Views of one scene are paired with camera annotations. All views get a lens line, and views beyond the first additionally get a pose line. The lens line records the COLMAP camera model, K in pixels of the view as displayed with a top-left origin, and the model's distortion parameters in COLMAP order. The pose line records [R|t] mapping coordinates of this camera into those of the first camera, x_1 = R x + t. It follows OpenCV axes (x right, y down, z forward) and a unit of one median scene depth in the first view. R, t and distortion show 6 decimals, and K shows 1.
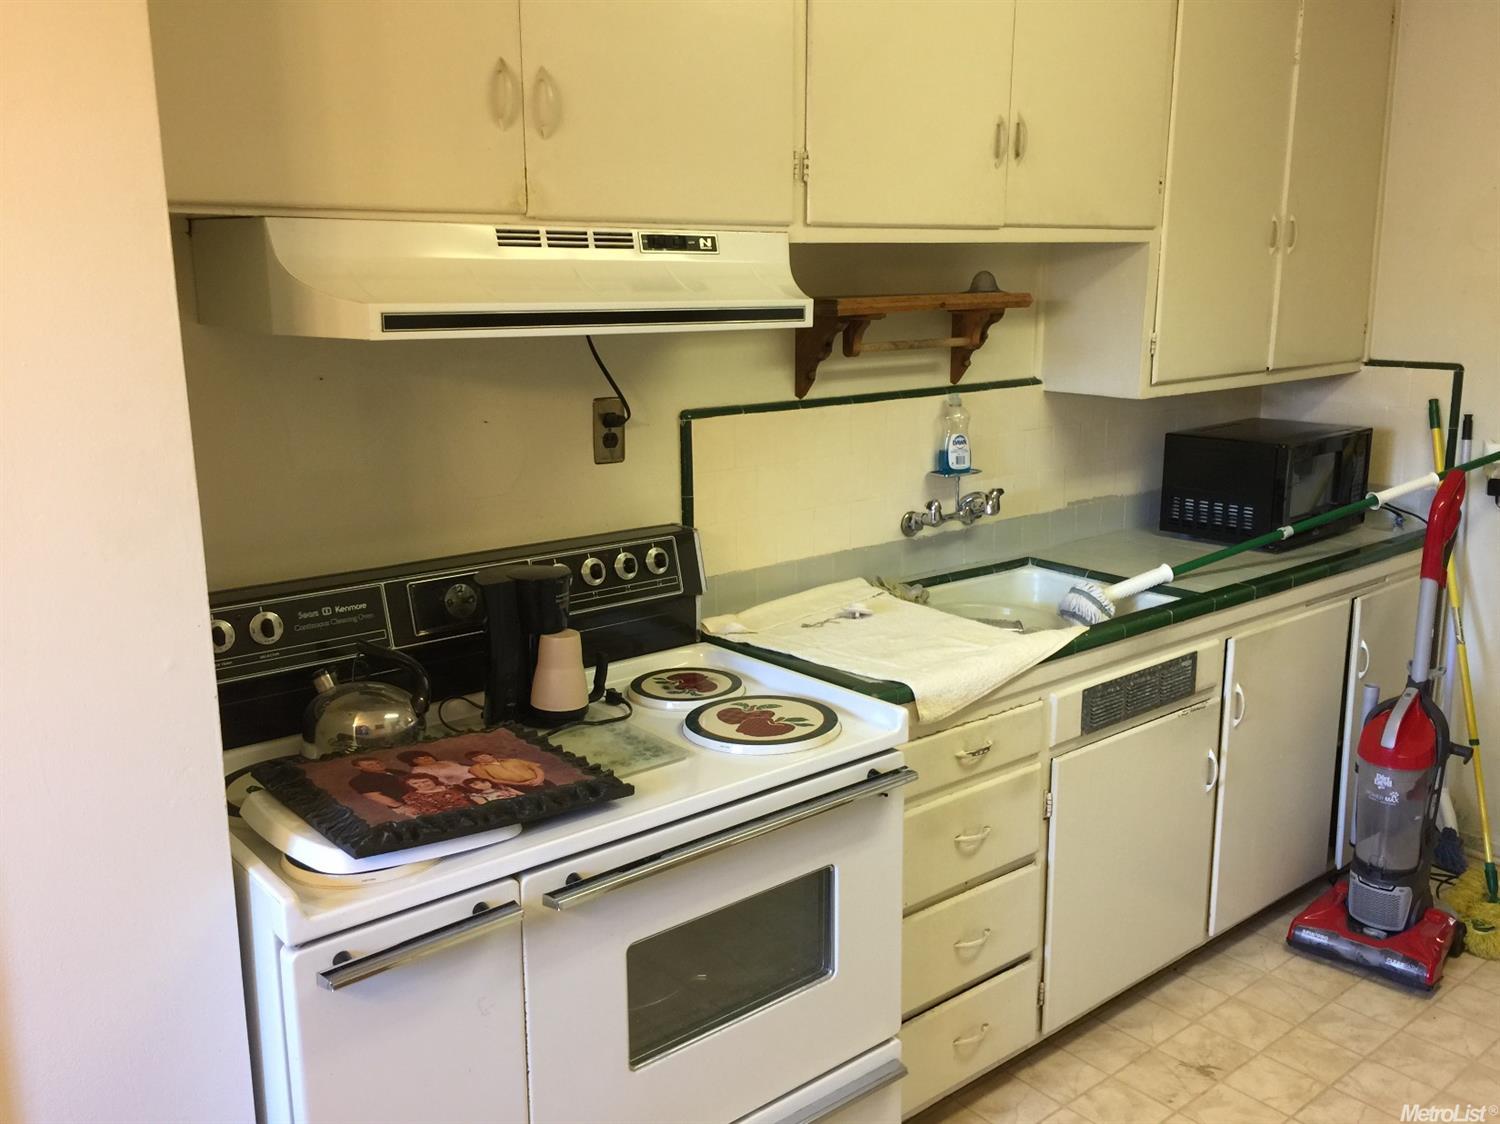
lens RADIAL K [[1286.7, 0, 757.5], [0, 1286.7, 542.6], [0, 0, 1]] dist [0.053505, -0.093476]
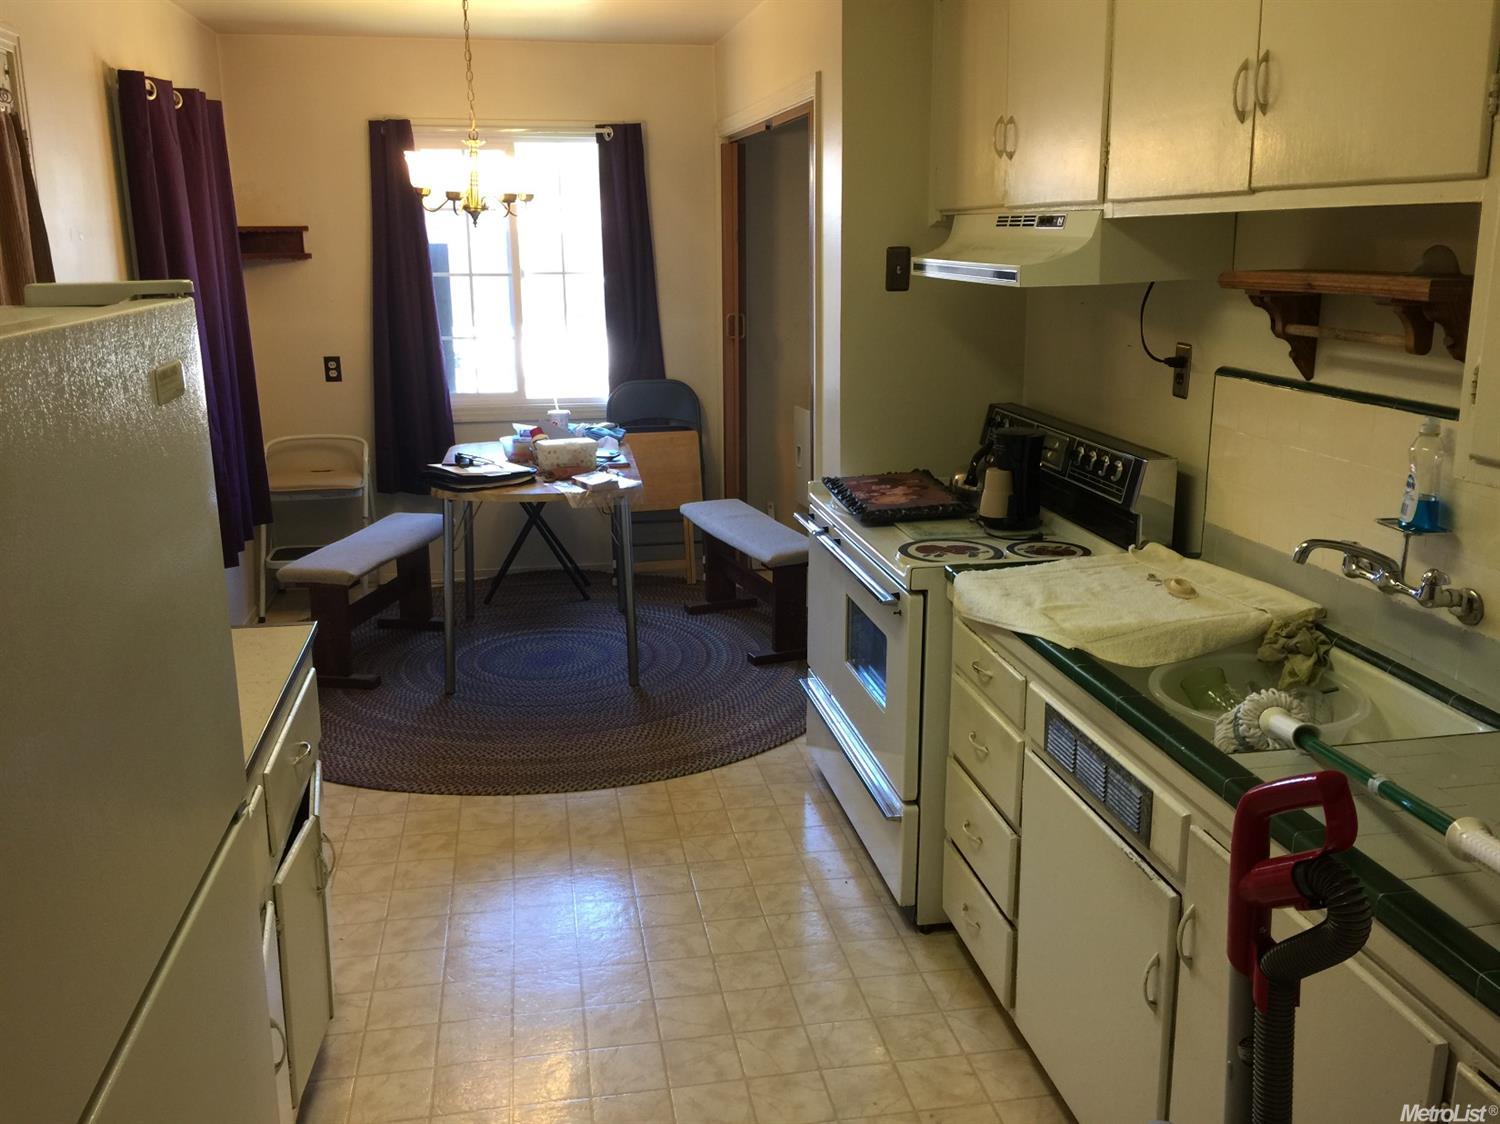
lens RADIAL K [[1286.7, 0, 757.5], [0, 1286.7, 542.6], [0, 0, 1]] dist [0.053505, -0.093476]
pose [[-0.489233, 0.211615, -0.846091, 1.106116], [-0.168749, 0.928818, 0.329881, -0.261343], [0.855672, 0.304166, -0.418699, 1.167156]]
